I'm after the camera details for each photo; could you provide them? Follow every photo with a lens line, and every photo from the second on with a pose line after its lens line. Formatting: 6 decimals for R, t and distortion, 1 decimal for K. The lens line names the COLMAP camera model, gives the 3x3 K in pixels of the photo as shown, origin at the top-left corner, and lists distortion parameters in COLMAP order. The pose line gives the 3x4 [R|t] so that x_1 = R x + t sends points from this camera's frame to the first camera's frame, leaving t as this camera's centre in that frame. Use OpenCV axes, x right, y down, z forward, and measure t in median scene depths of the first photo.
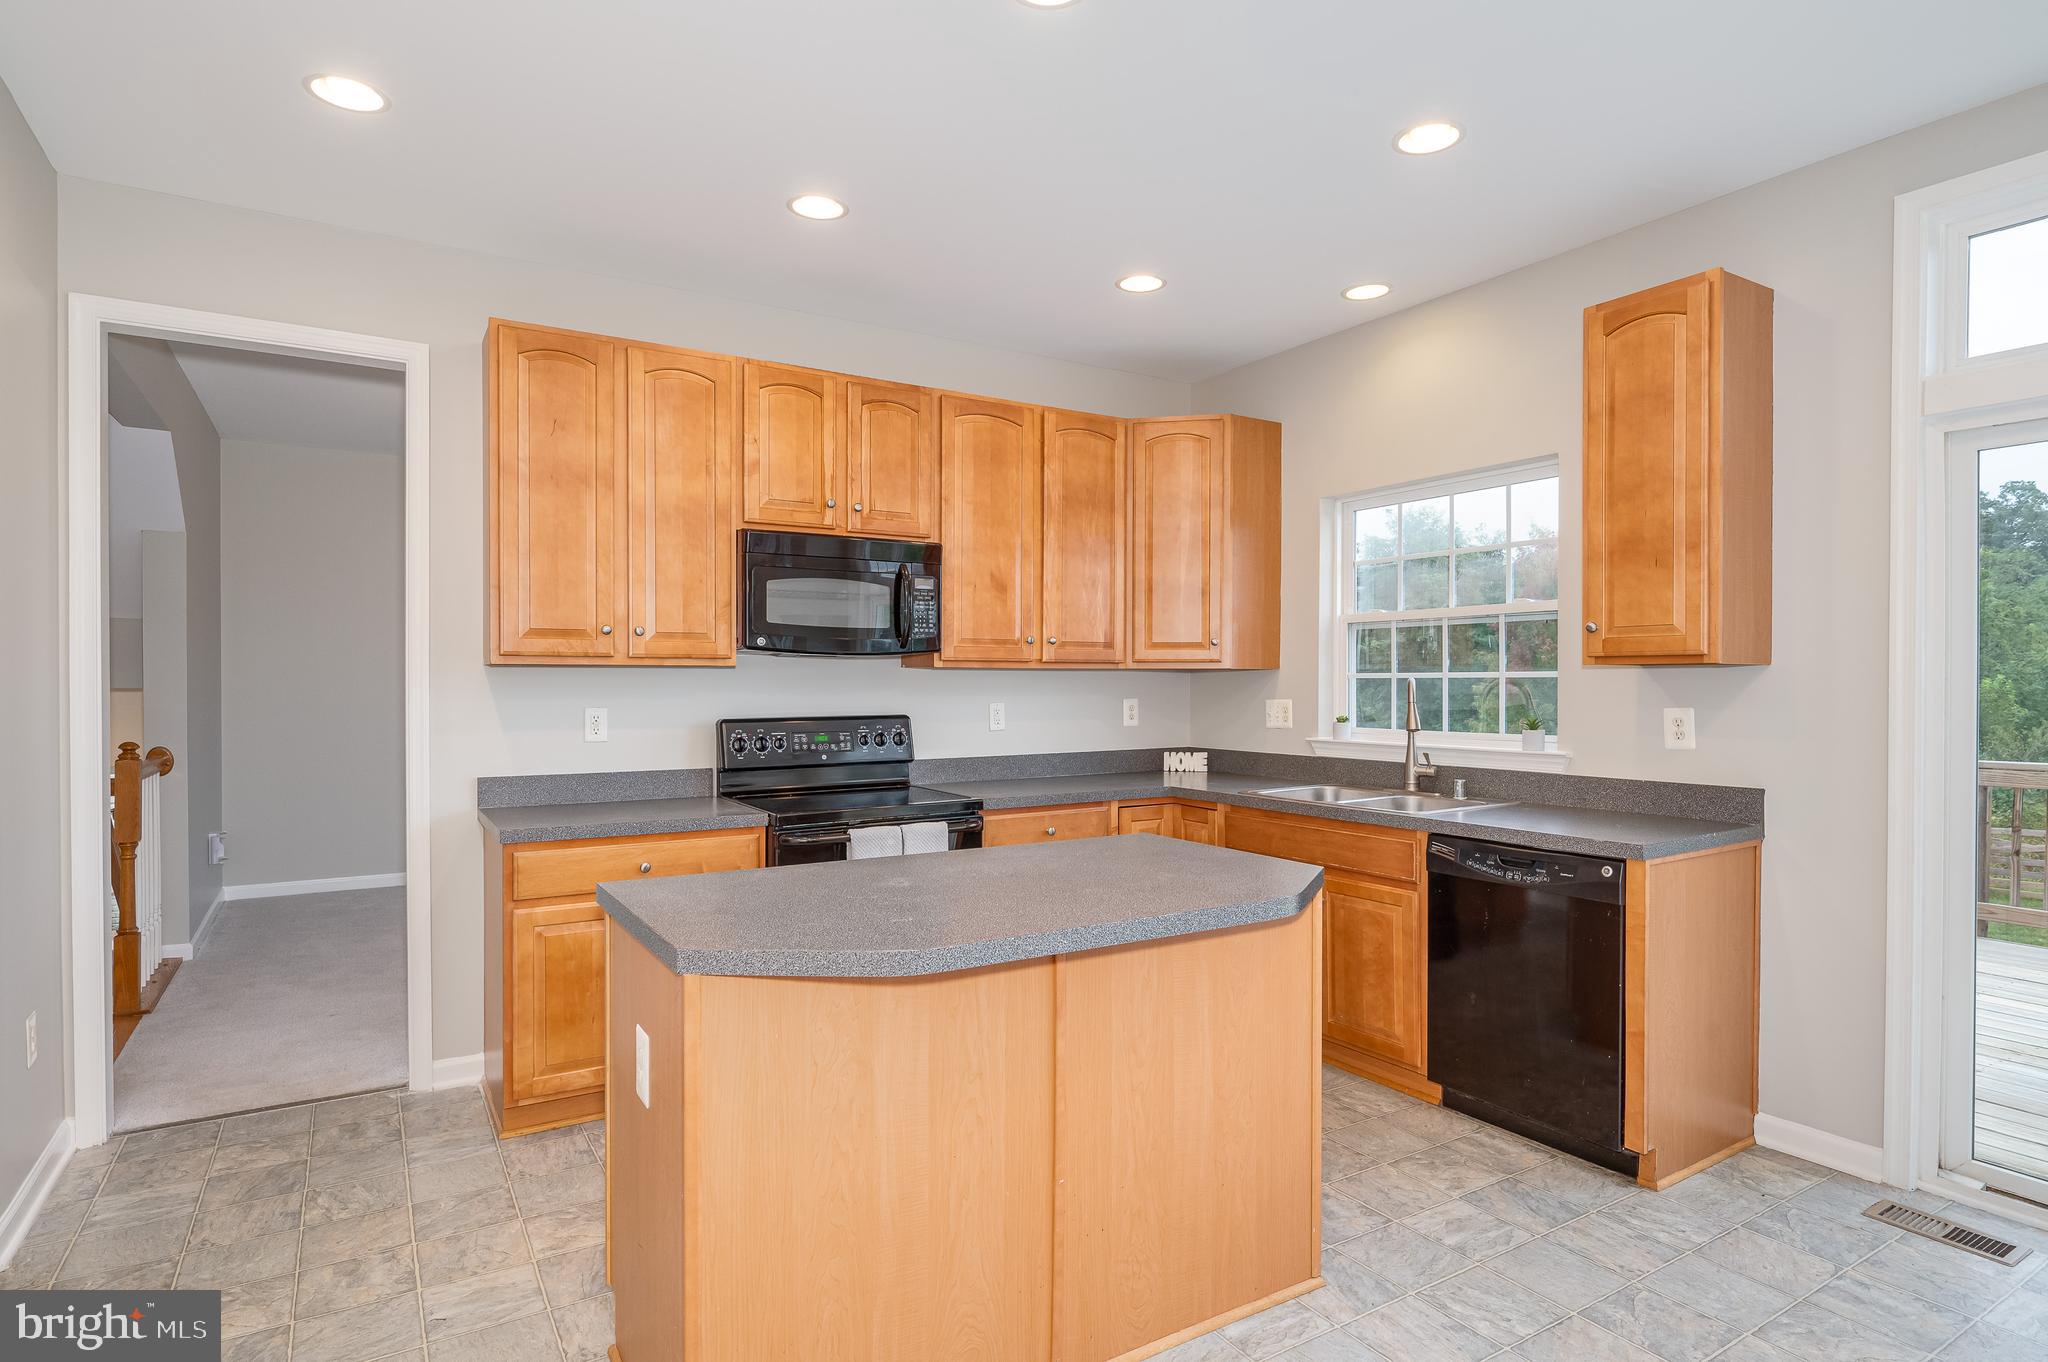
lens RADIAL K [[1096.1, 0, 995.5], [0, 1096.1, 689.9], [0, 0, 1]] dist [-0.004180, 0.000898]
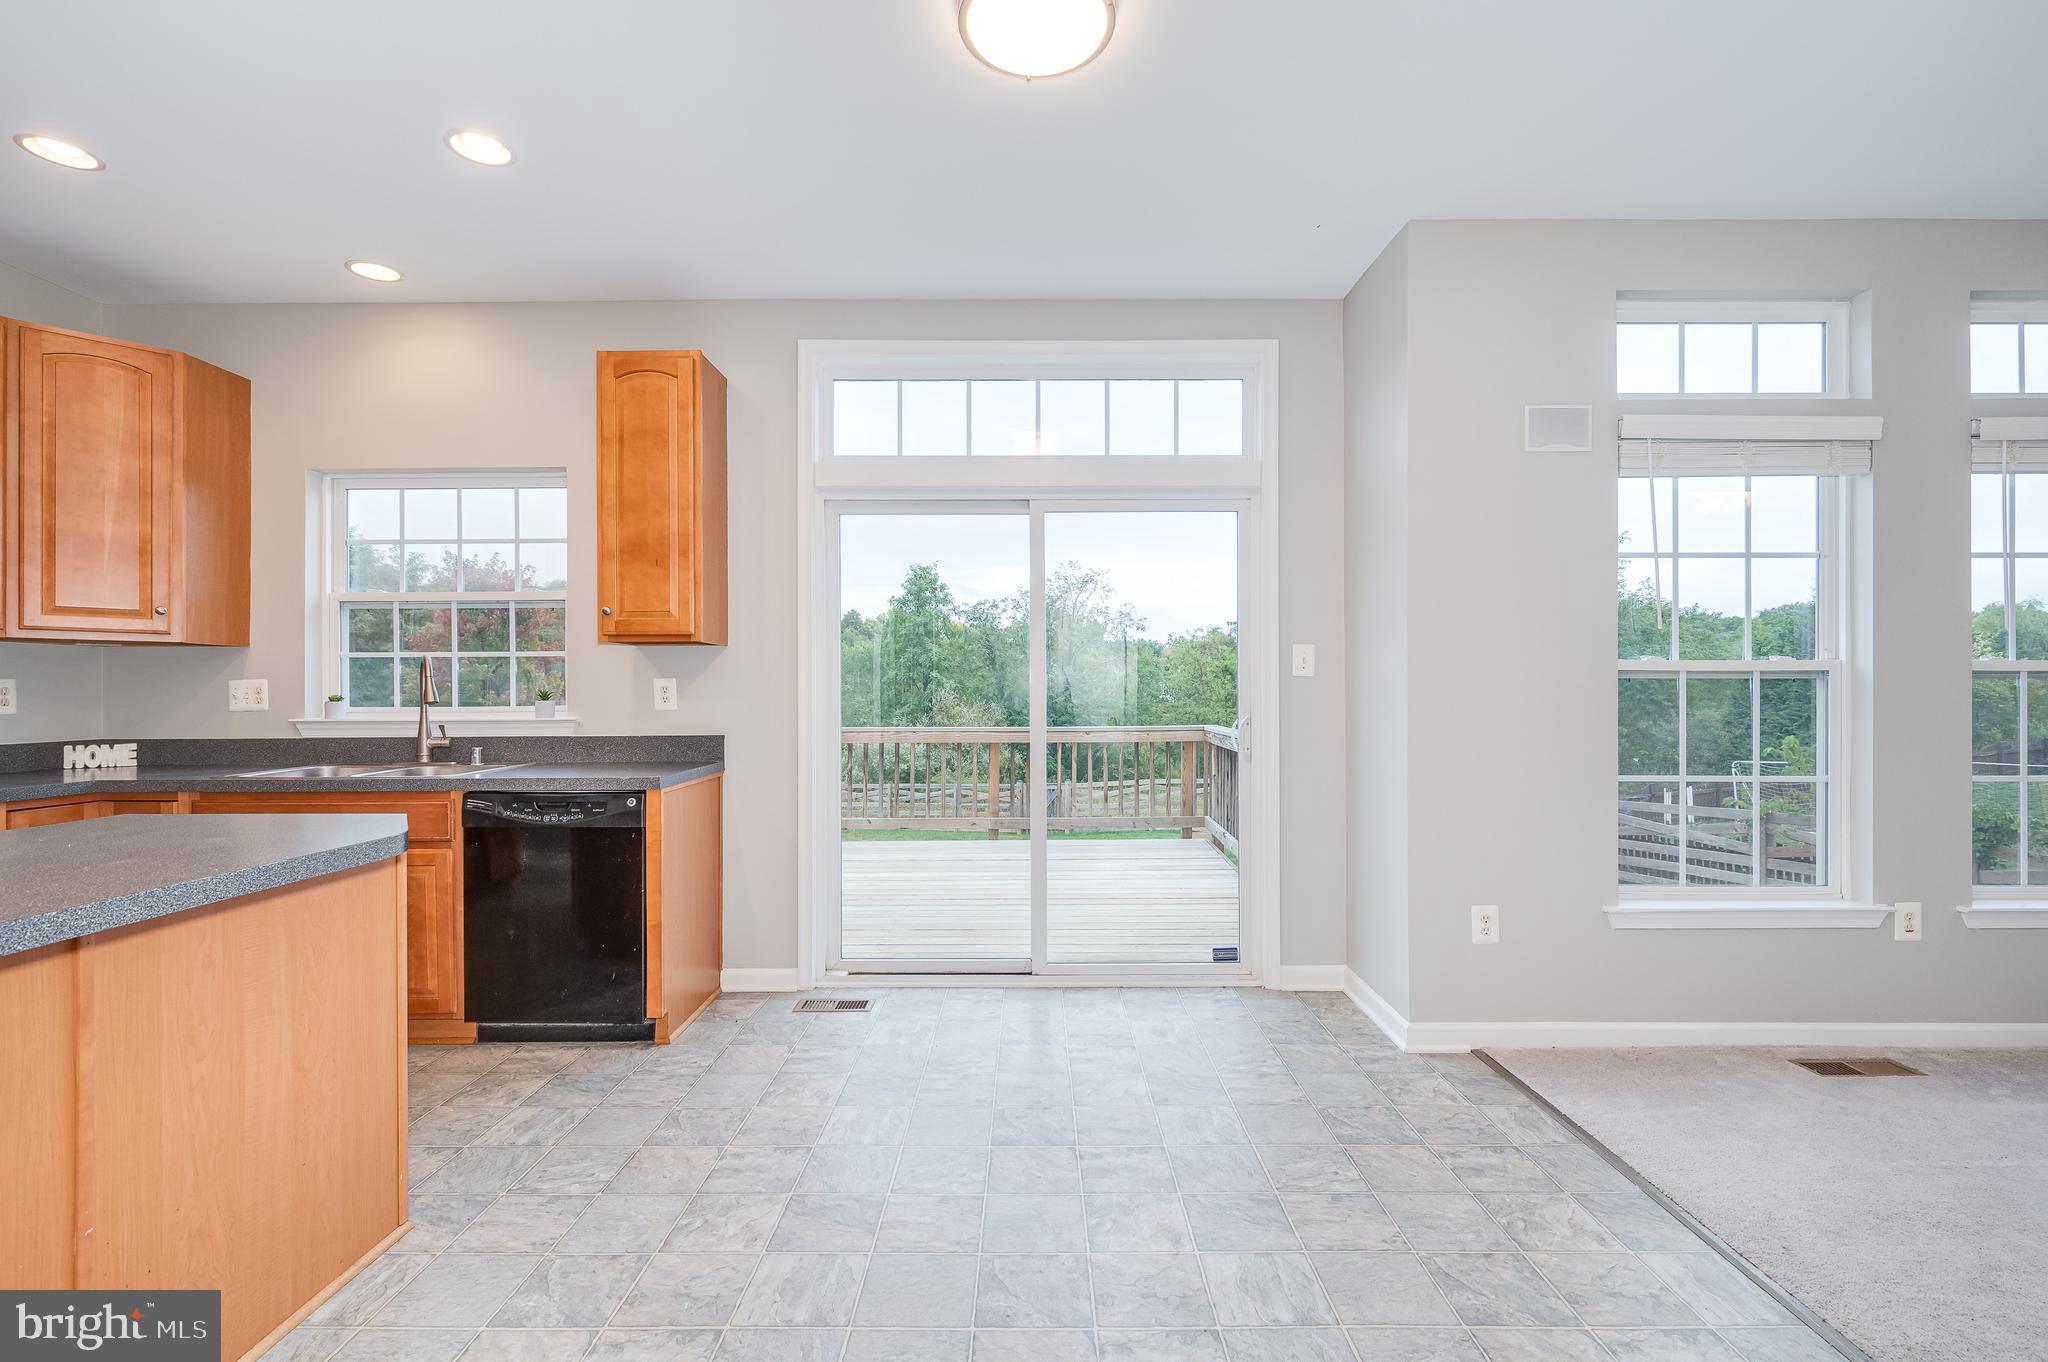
lens RADIAL K [[932.3, 0, 1040.1], [0, 932.3, 695.5], [0, 0, 1]] dist [0.000945, -0.000156]
pose [[0.514673, -0.001626, 0.857385, -0.094108], [0.010339, 0.999937, -0.004310, 0.042813], [-0.857324, 0.011083, 0.514658, 0.037802]]
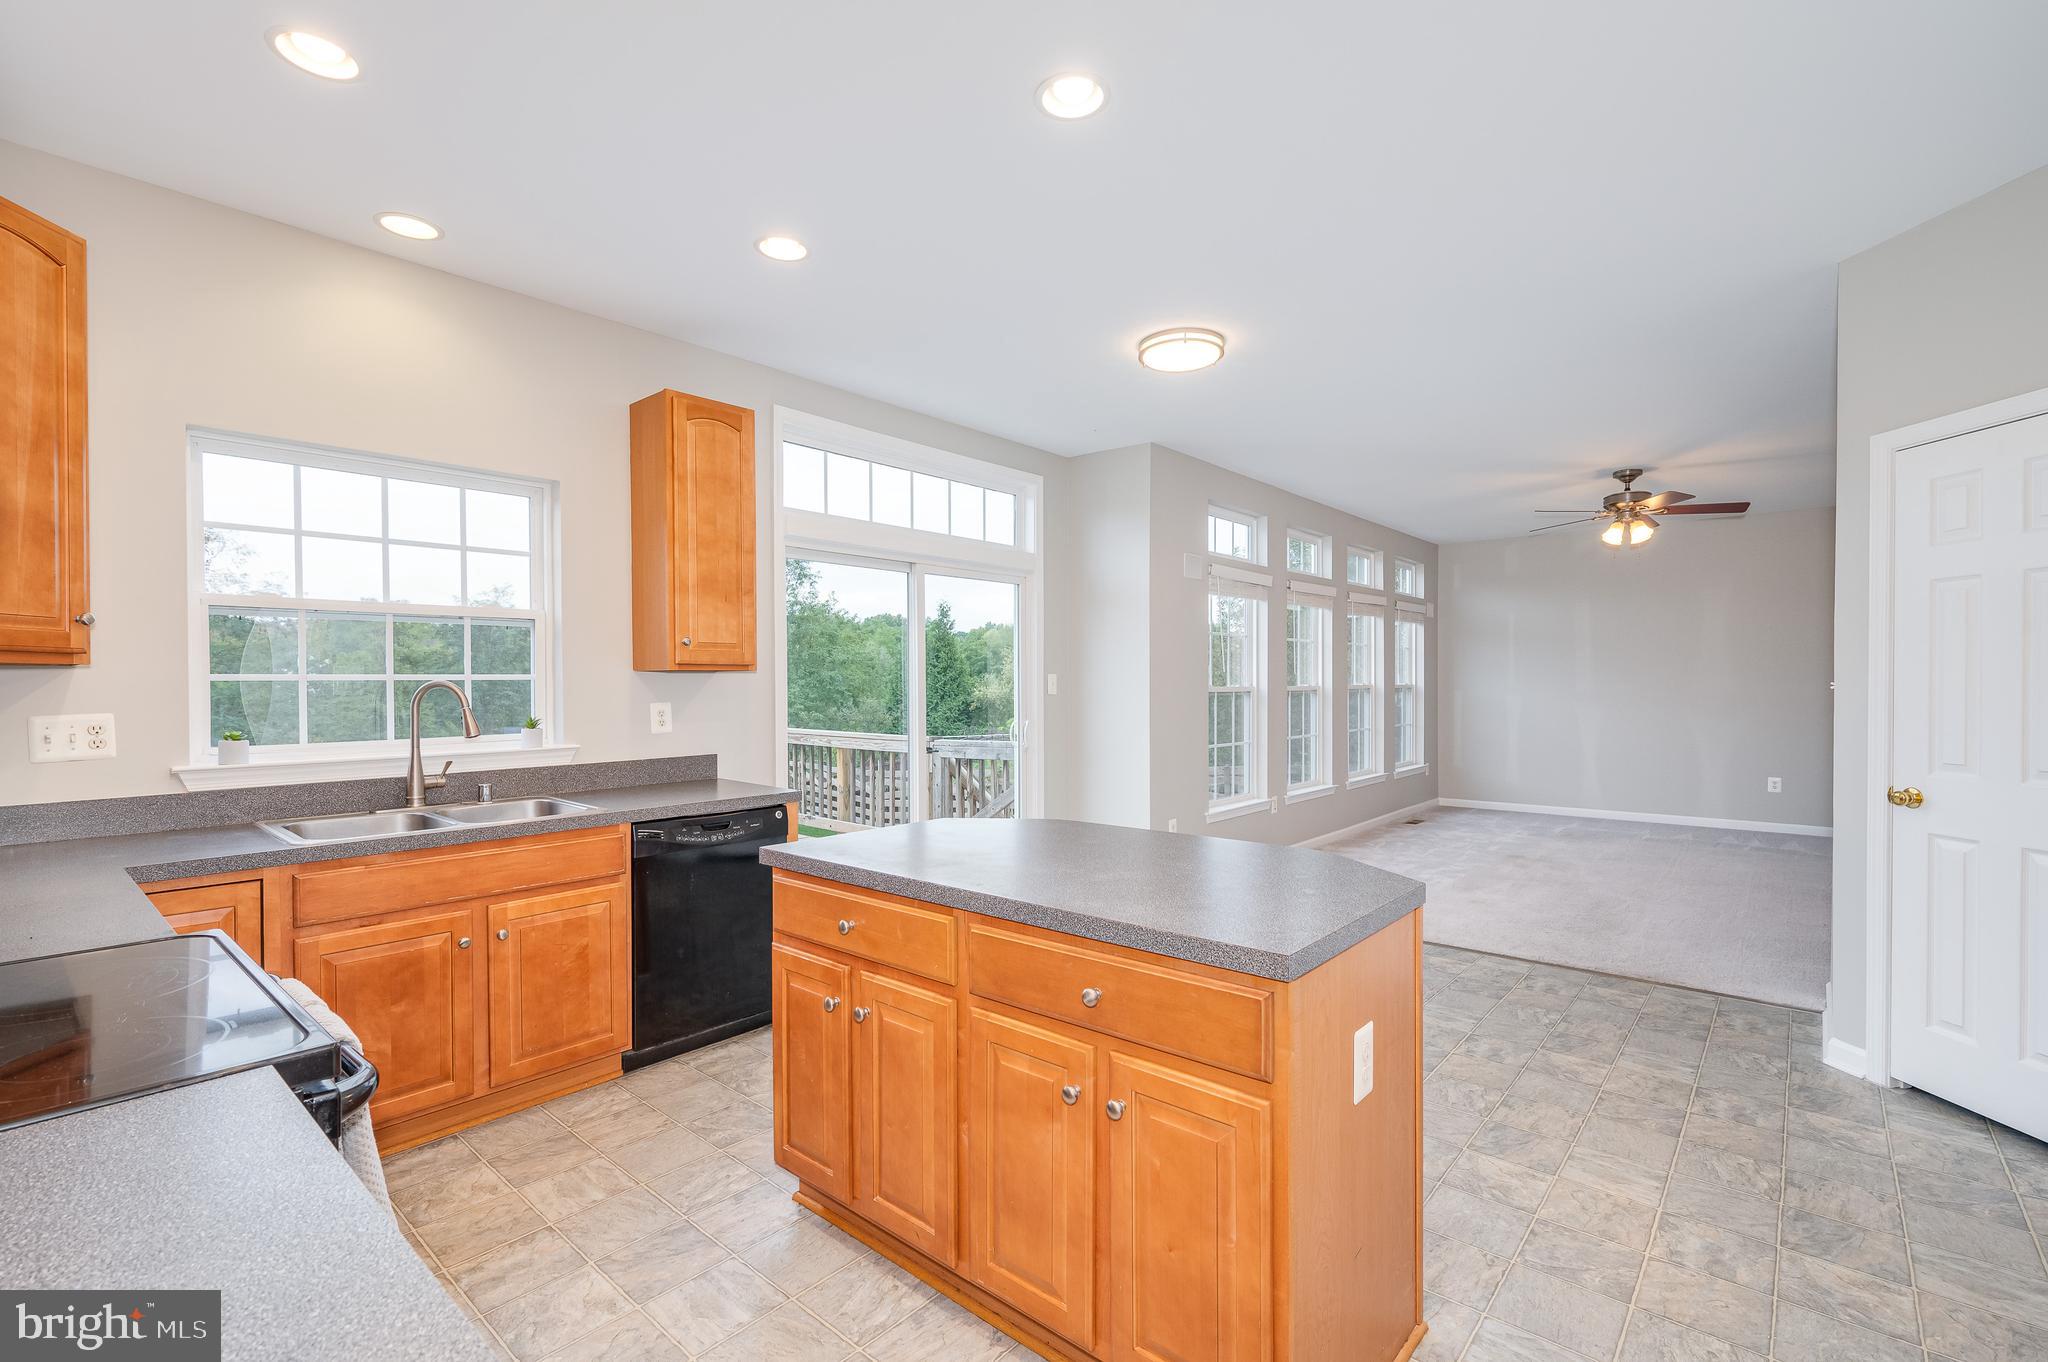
lens RADIAL K [[906.0, 0, 1017.5], [0, 906.0, 693.9], [0, 0, 1]] dist [0.000844, 0.000654]
pose [[-0.306465, -0.011614, 0.951811, -0.540164], [0.012646, 0.999788, 0.016272, -0.006539], [-0.951798, 0.017023, -0.306253, 0.859152]]
